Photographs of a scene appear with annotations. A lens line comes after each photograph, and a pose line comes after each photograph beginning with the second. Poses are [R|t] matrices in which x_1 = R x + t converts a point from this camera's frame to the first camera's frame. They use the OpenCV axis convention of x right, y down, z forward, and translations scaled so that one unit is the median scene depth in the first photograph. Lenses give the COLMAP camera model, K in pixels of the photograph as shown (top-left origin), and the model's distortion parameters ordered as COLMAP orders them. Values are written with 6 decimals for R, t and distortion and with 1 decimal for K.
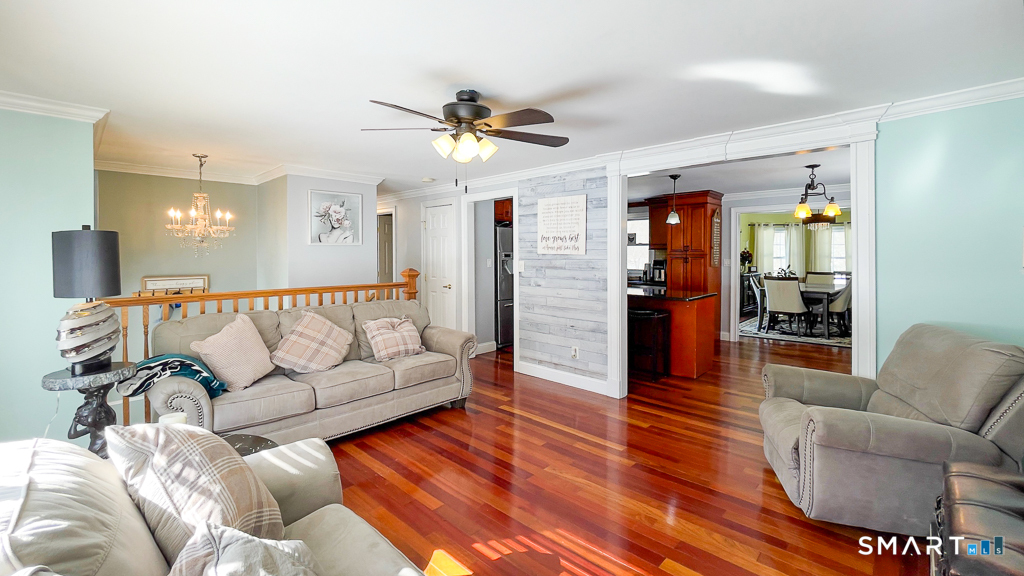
lens RADIAL K [[422.6, 0, 540.5], [0, 422.6, 253.8], [0, 0, 1]] dist [-0.000915, -0.000202]
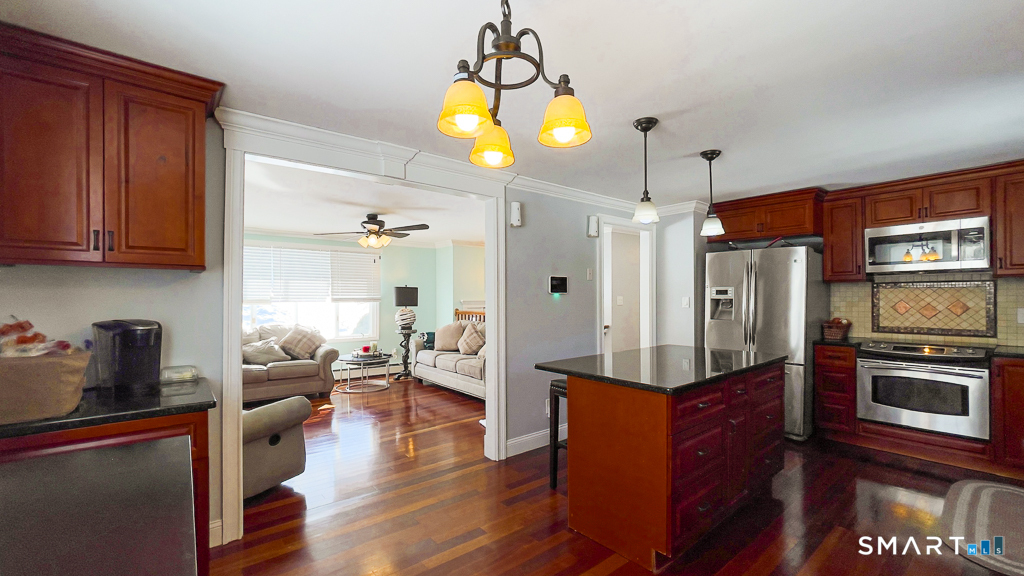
lens RADIAL K [[430.2, 0, 512.0], [0, 430.2, 288.0], [0, 0, 1]] dist [0.001812, 0.000445]
pose [[-0.163949, -0.022313, -0.986216, 0.573284], [0.004644, 0.999716, -0.023391, 0.008466], [0.986458, -0.008415, -0.163798, 0.644232]]
